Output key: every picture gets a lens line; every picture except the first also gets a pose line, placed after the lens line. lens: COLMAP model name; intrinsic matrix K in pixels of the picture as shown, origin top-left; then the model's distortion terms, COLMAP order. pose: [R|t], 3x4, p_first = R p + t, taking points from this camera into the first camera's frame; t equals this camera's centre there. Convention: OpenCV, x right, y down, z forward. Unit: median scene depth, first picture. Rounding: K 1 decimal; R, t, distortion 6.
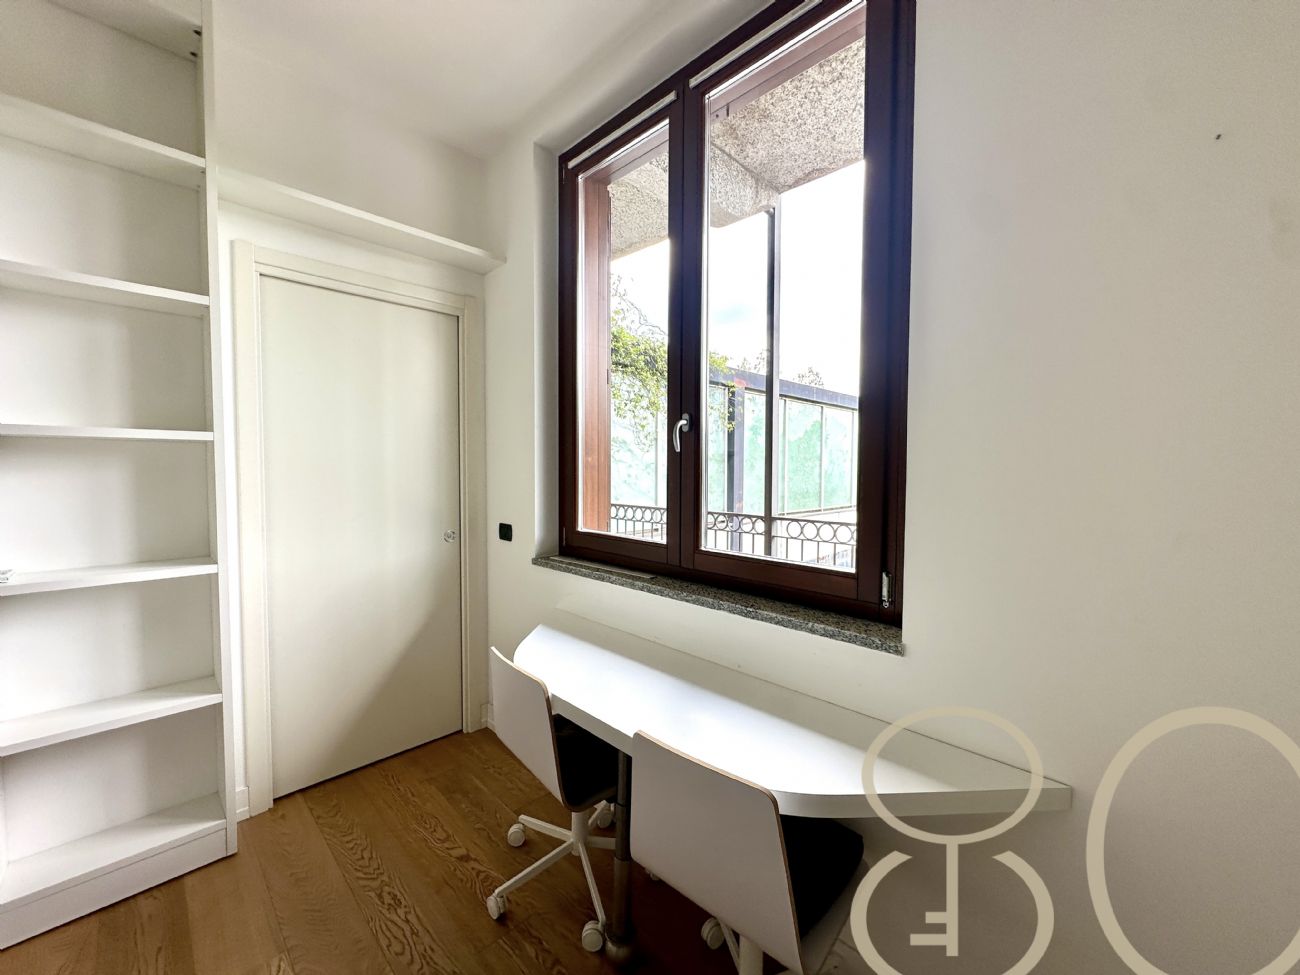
lens RADIAL K [[521.4, 0, 648.4], [0, 521.4, 488.4], [0, 0, 1]] dist [-0.009037, 0.000315]
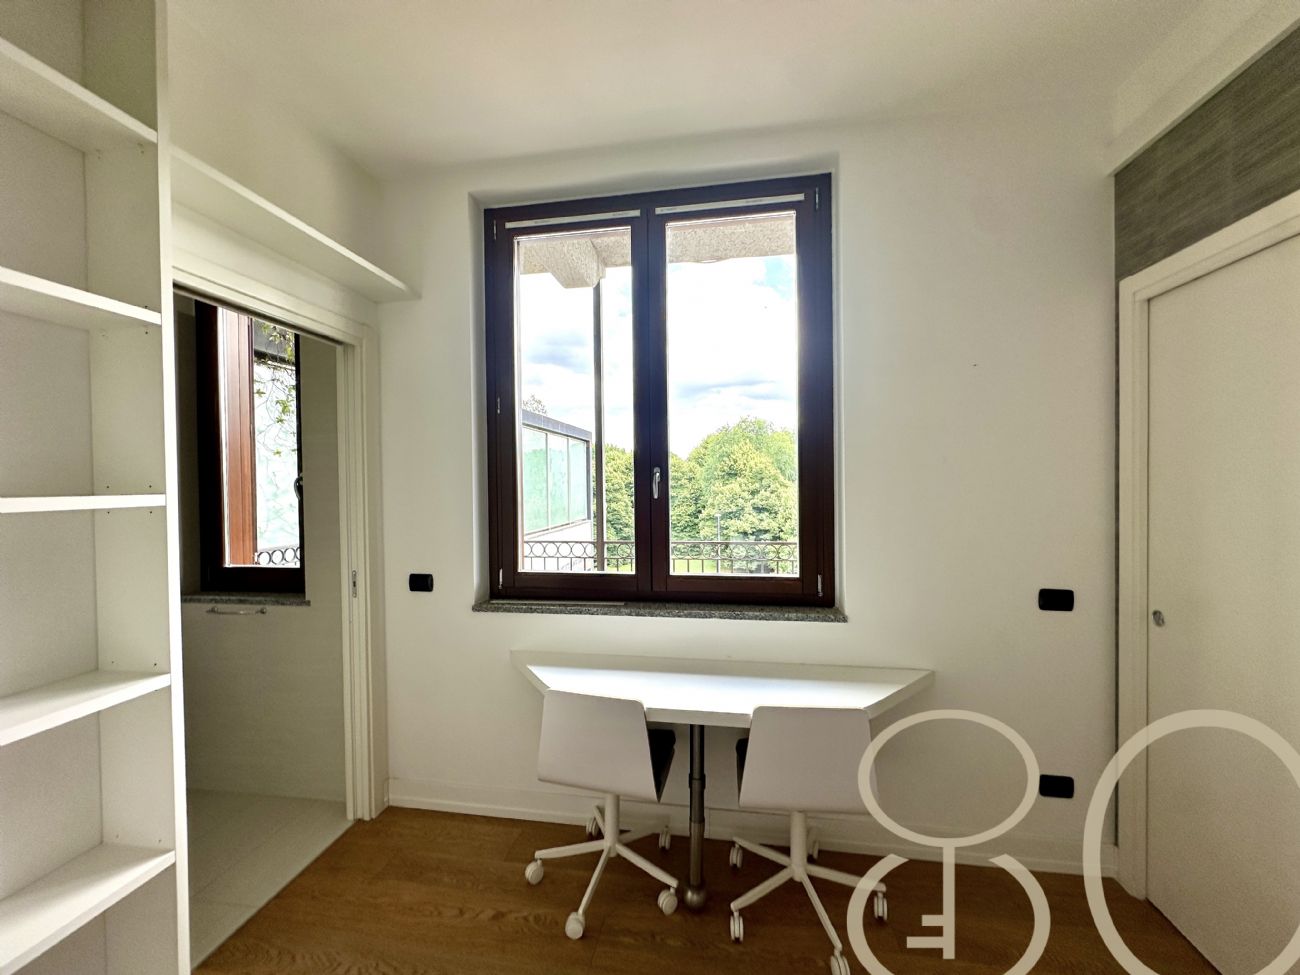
lens RADIAL K [[521.4, 0, 653.3], [0, 521.4, 488.5], [0, 0, 1]] dist [-0.009037, 0.000315]
pose [[0.810607, -0.023146, 0.585132, -0.627875], [0.042283, 0.998924, -0.019061, -0.065945], [-0.584061, 0.040192, 0.810714, -0.007148]]
